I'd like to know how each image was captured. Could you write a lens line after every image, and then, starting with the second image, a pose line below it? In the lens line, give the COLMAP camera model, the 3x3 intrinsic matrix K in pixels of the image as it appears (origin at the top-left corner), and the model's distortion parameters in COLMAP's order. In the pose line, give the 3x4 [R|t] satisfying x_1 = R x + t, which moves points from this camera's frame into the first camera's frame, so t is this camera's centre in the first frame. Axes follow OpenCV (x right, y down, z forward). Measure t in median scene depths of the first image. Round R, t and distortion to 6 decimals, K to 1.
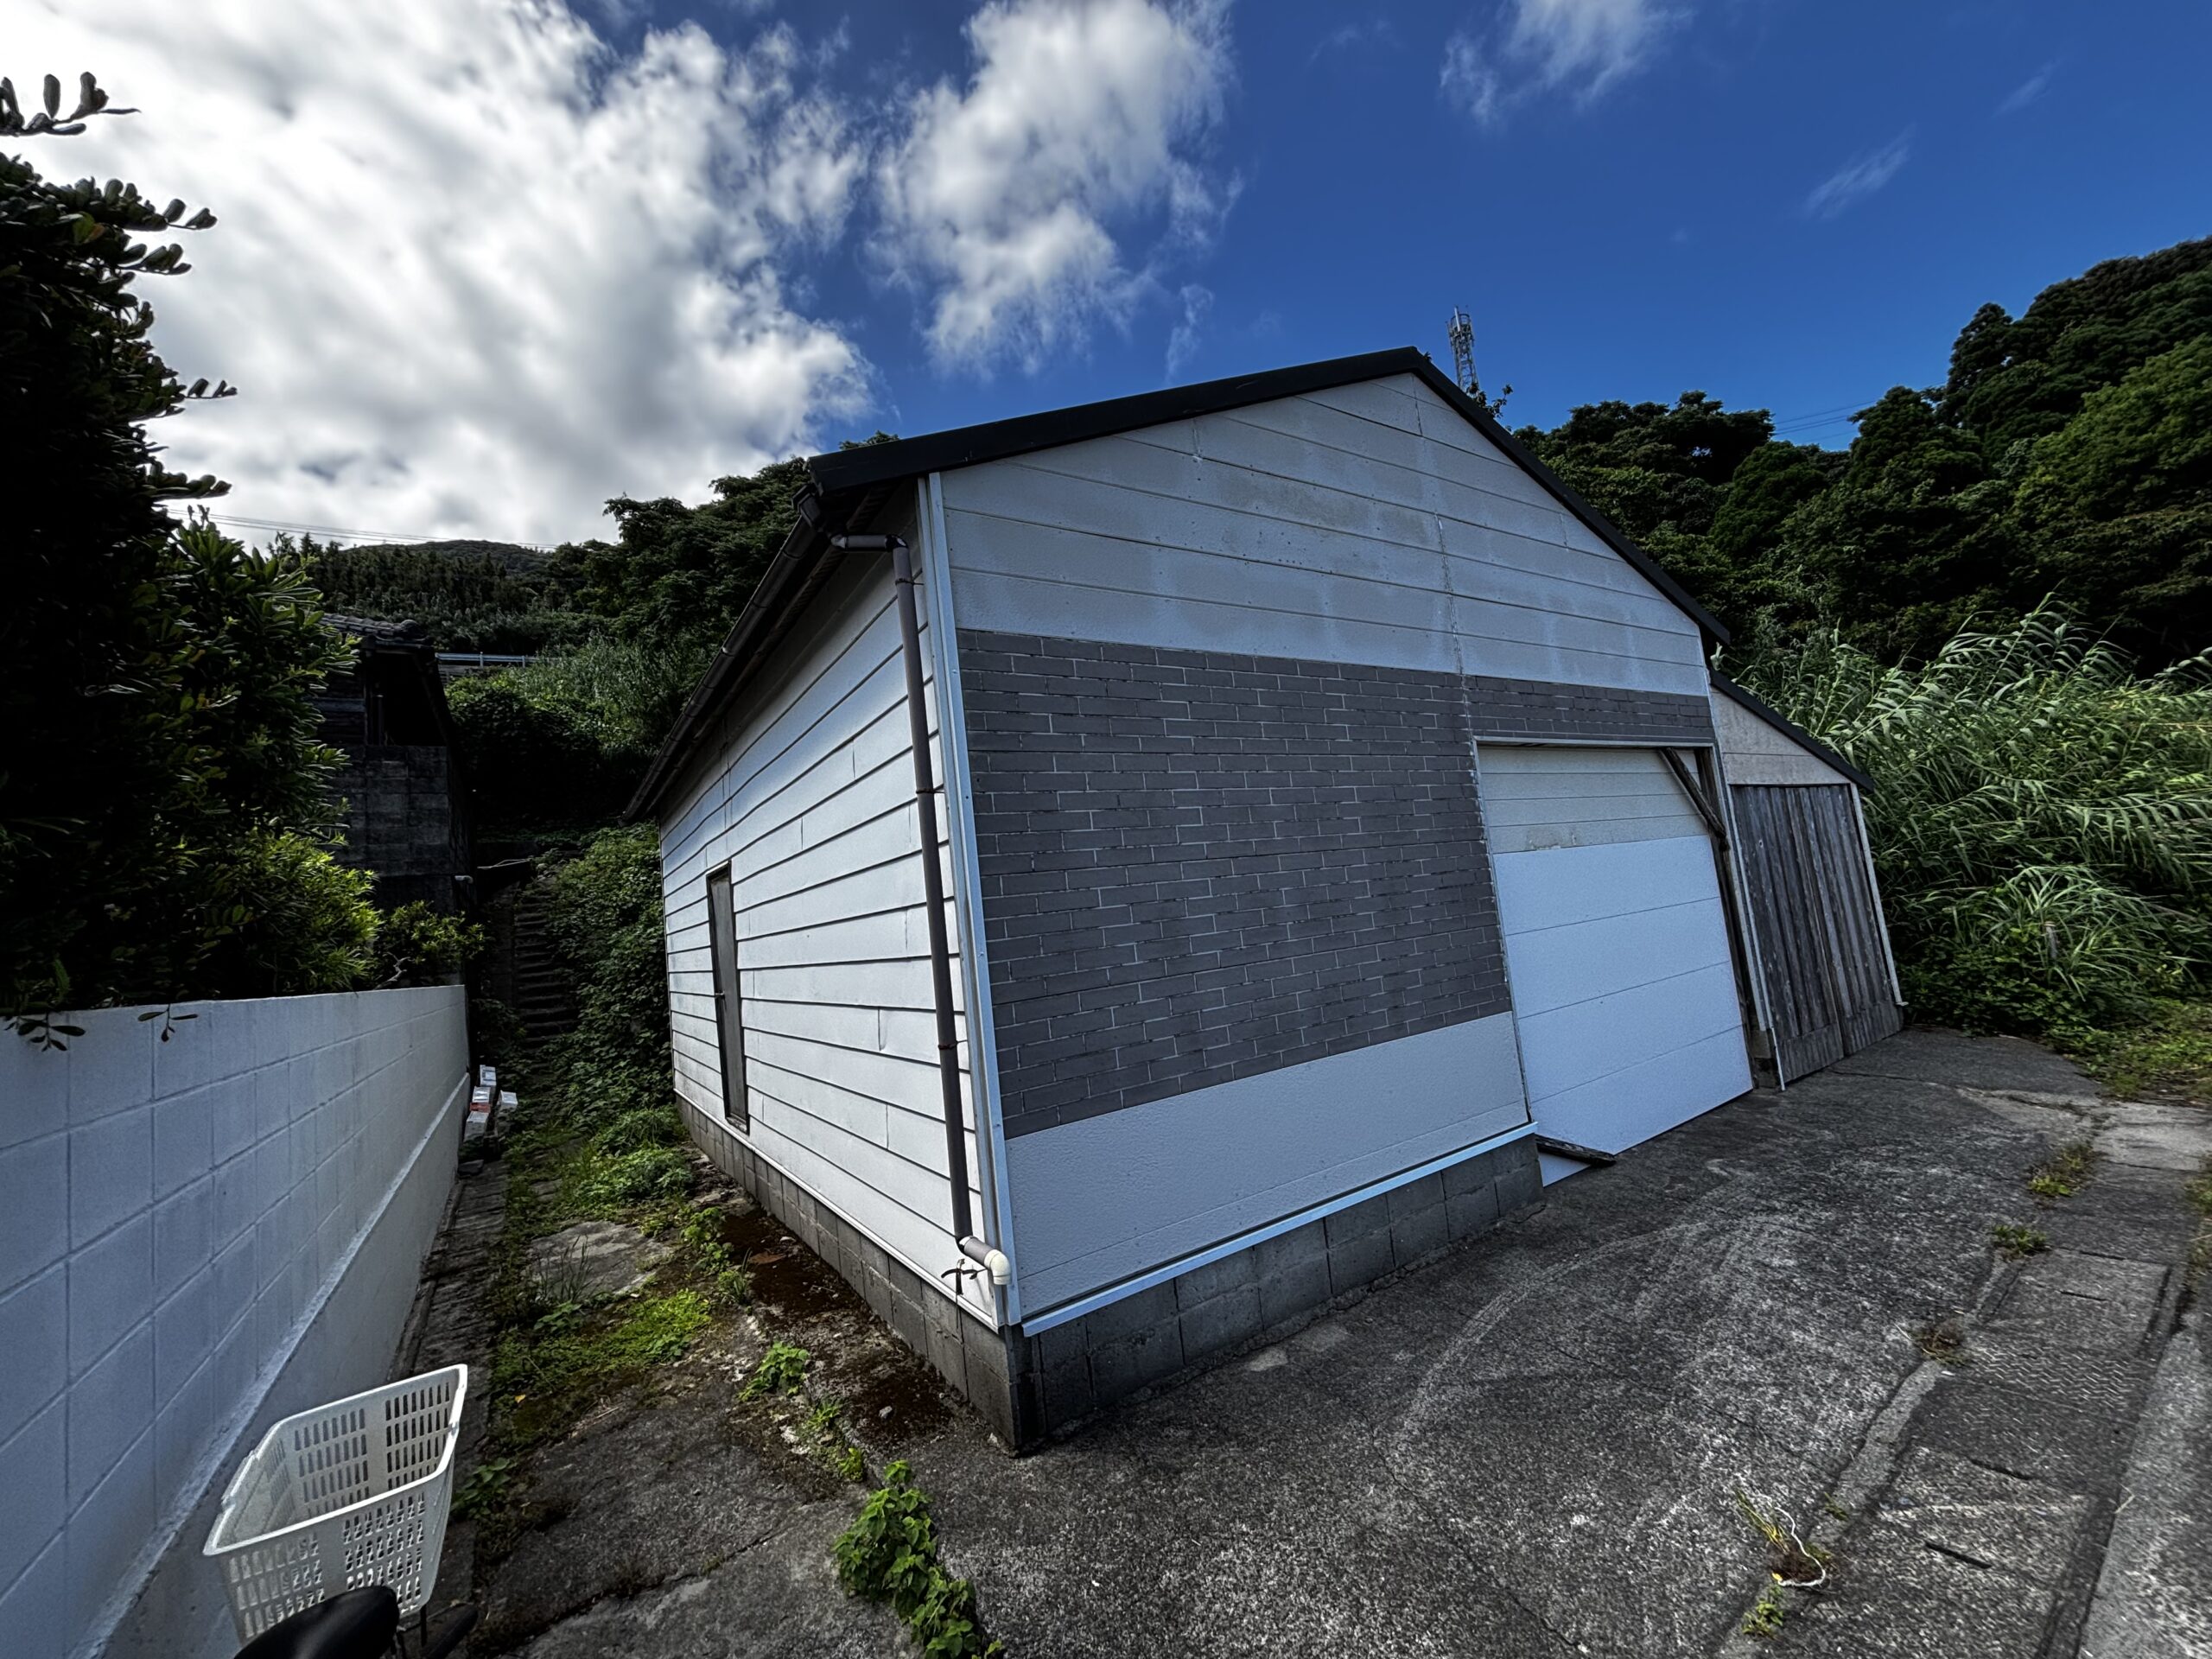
lens RADIAL K [[891.2, 0, 1099.4], [0, 891.2, 836.7], [0, 0, 1]] dist [0.002838, -0.000138]
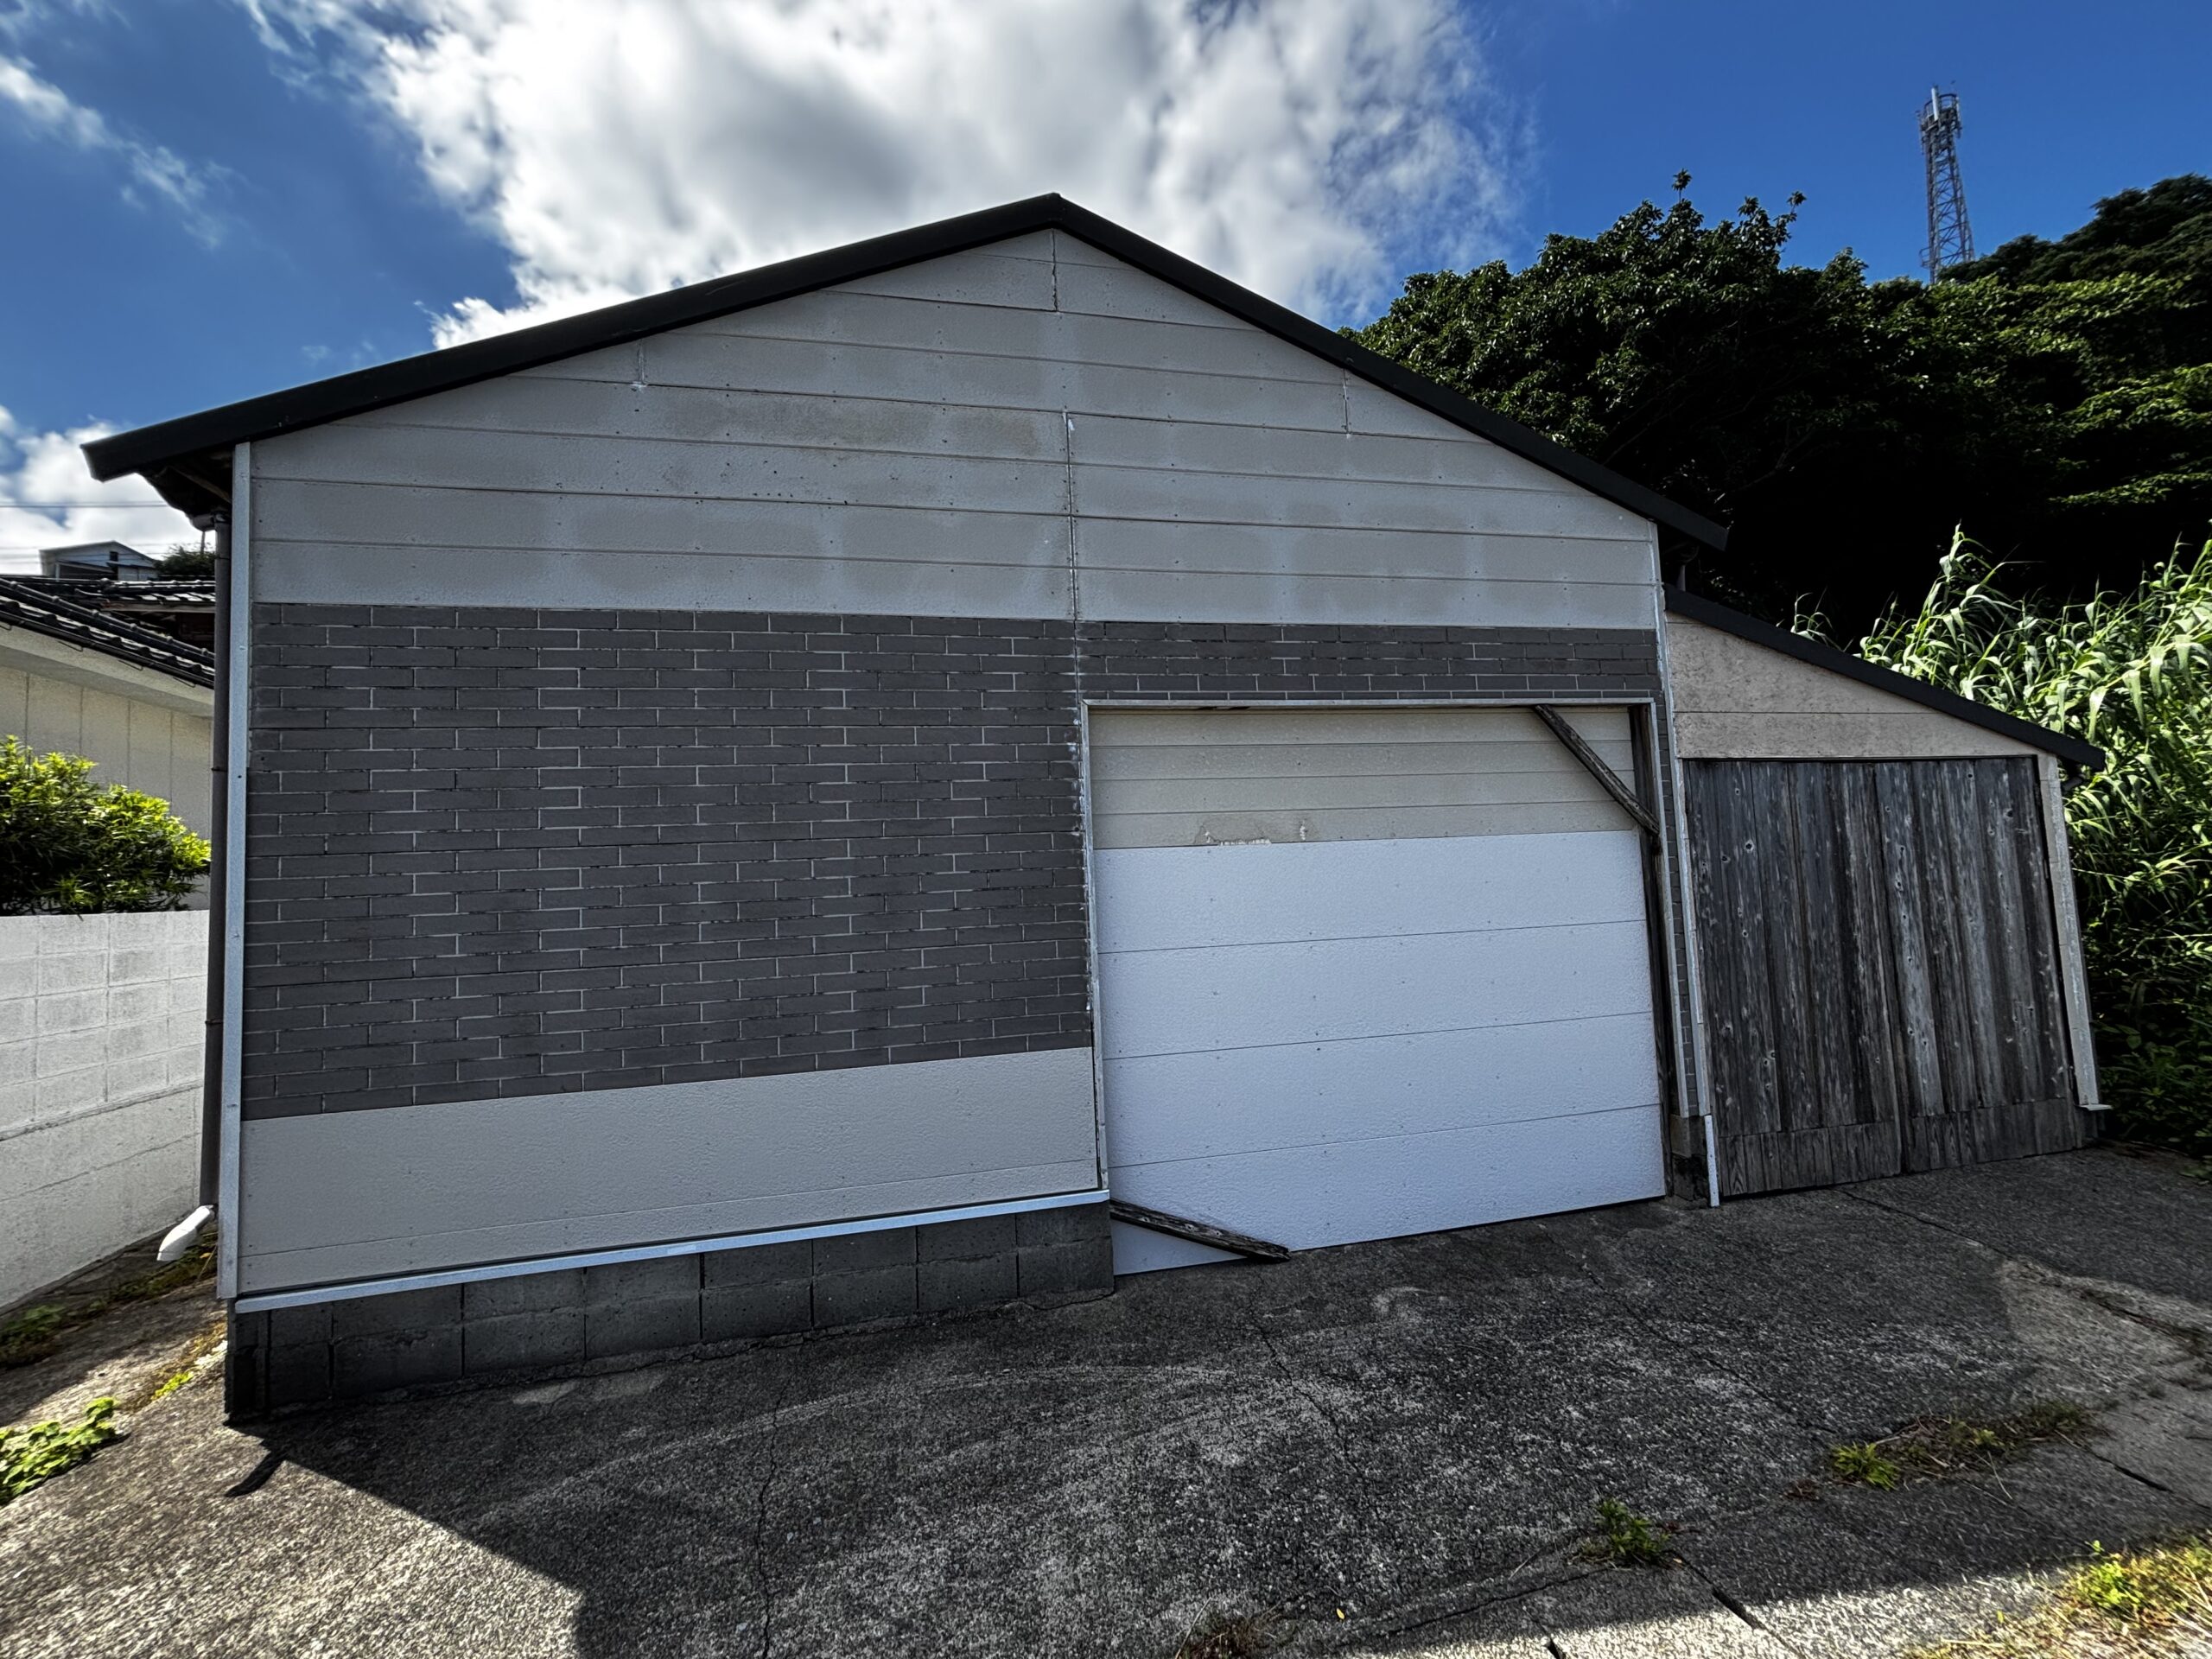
lens RADIAL K [[894.7, 0, 1086.5], [0, 894.7, 833.5], [0, 0, 1]] dist [-0.001618, 0.000718]
pose [[0.934882, 0.051683, -0.351176, 0.676062], [-0.028226, 0.997034, 0.071594, -0.049286], [0.353834, -0.057019, 0.933568, 0.249100]]
